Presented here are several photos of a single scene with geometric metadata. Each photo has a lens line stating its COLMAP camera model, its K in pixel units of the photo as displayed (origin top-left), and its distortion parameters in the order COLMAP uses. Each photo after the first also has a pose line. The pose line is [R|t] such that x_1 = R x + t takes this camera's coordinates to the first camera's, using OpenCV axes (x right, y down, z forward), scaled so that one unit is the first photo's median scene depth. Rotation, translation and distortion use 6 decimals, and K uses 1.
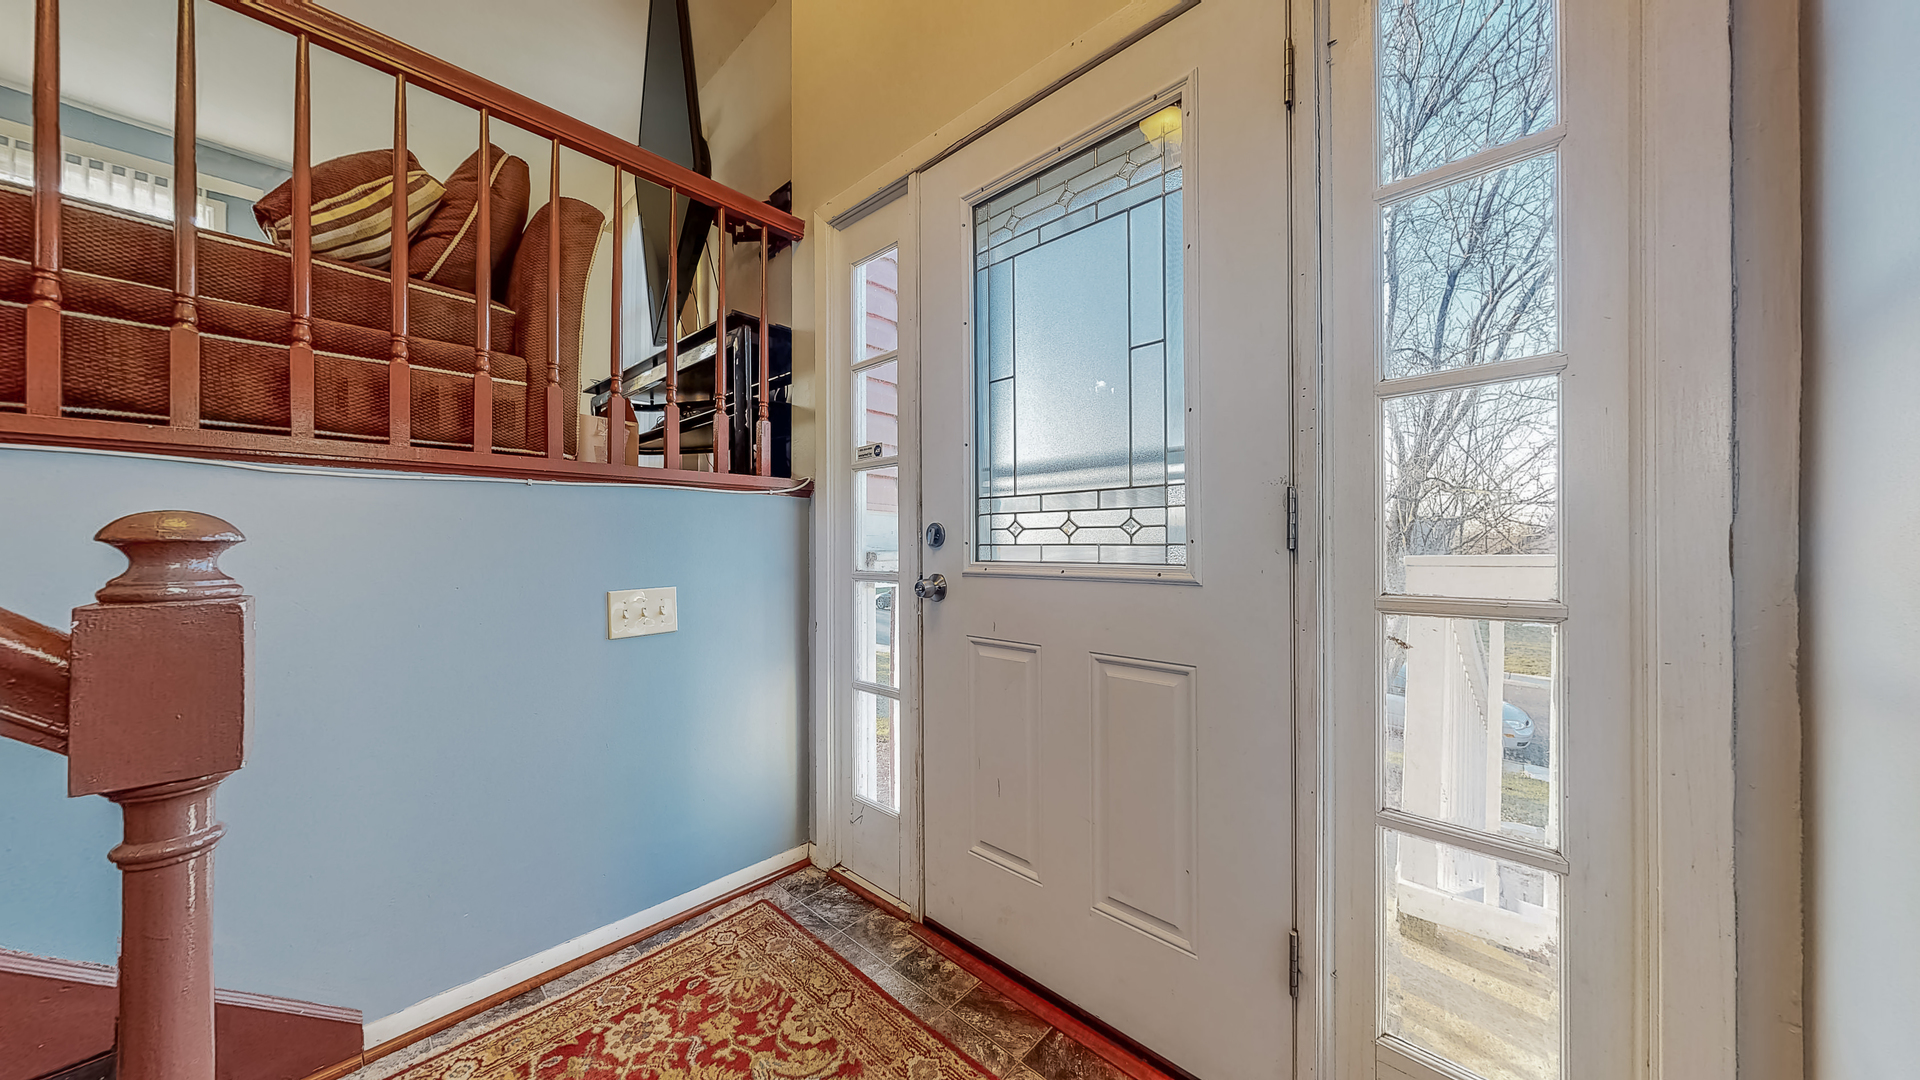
lens RADIAL K [[610.4, 0, 969.5], [0, 610.4, 544.1], [0, 0, 1]] dist [0.000177, 0.000014]
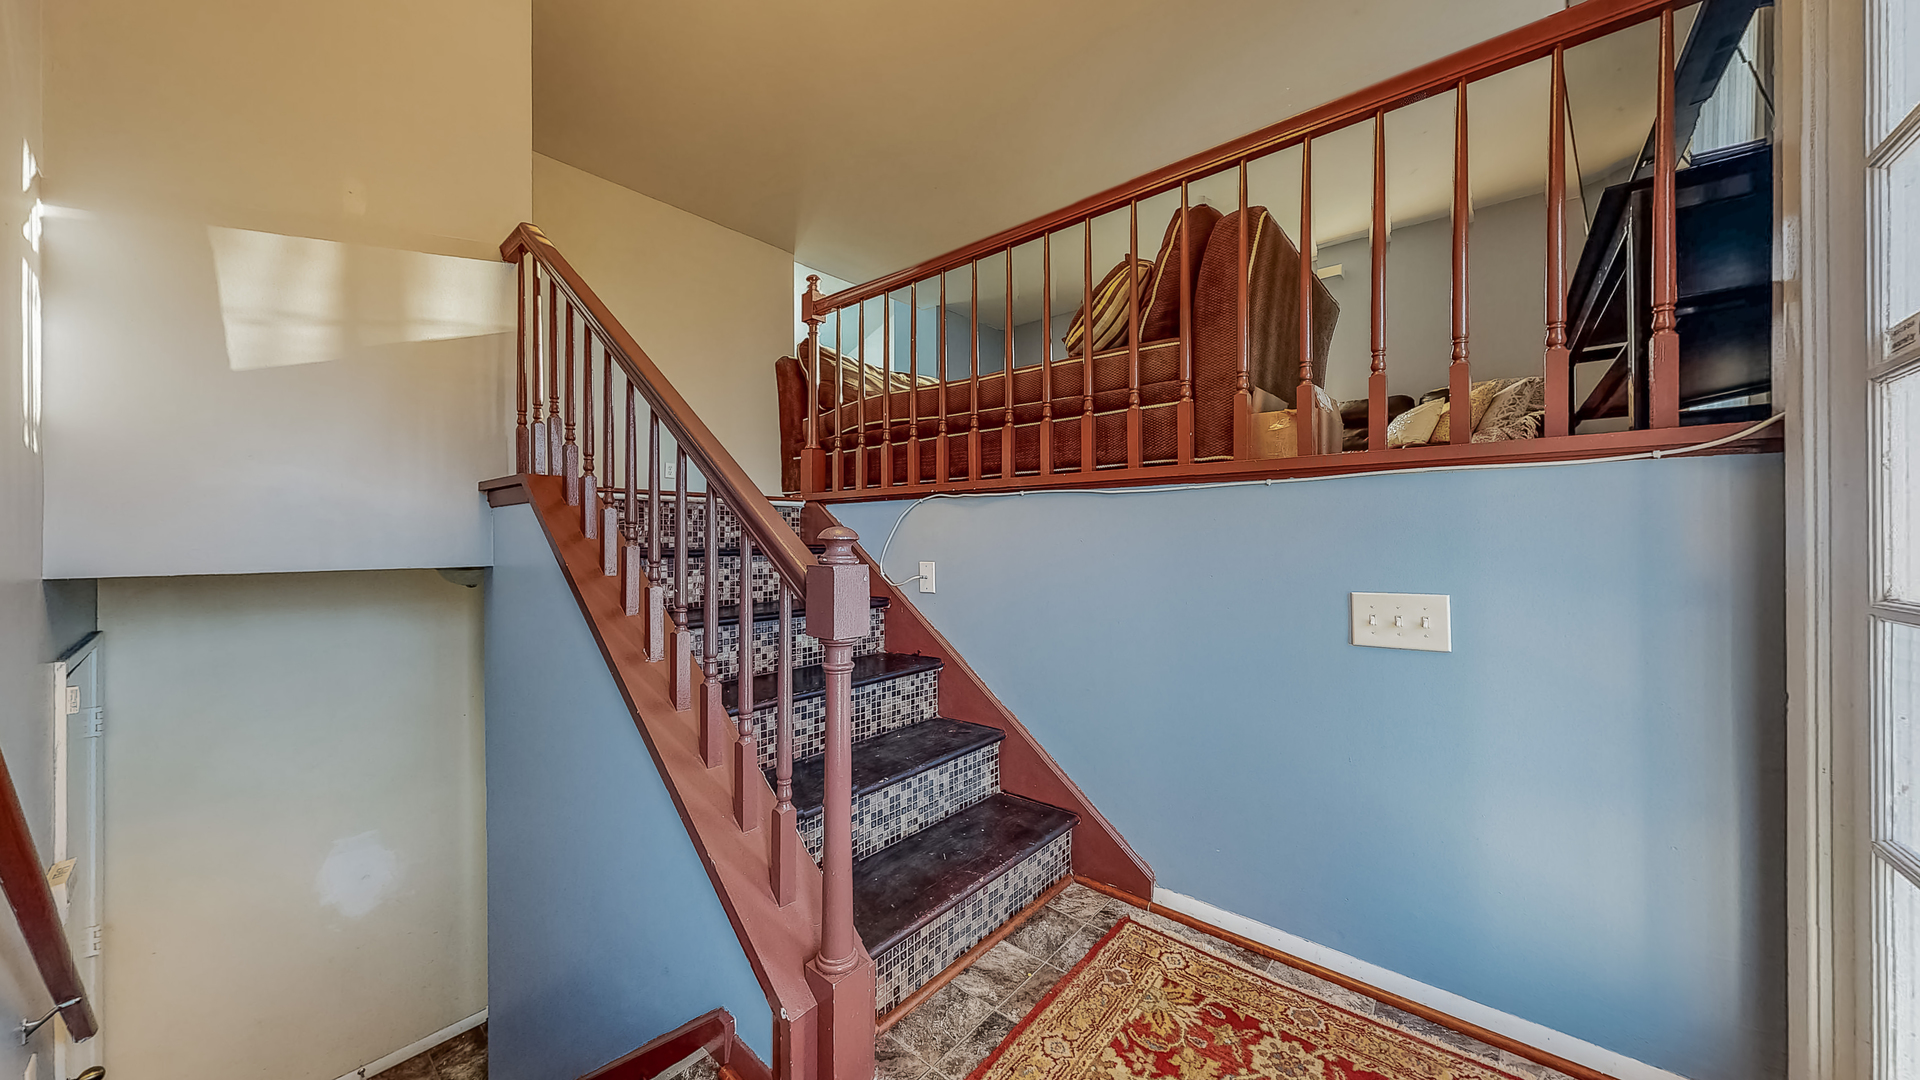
lens RADIAL K [[632.1, 0, 964.7], [0, 632.1, 533.6], [0, 0, 1]] dist [-0.000534, -0.000033]
pose [[0.059152, 0.001063, -0.998248, 0.371707], [-0.003856, 0.999992, 0.000837, -0.009688], [0.998242, 0.003800, 0.059155, 0.424596]]
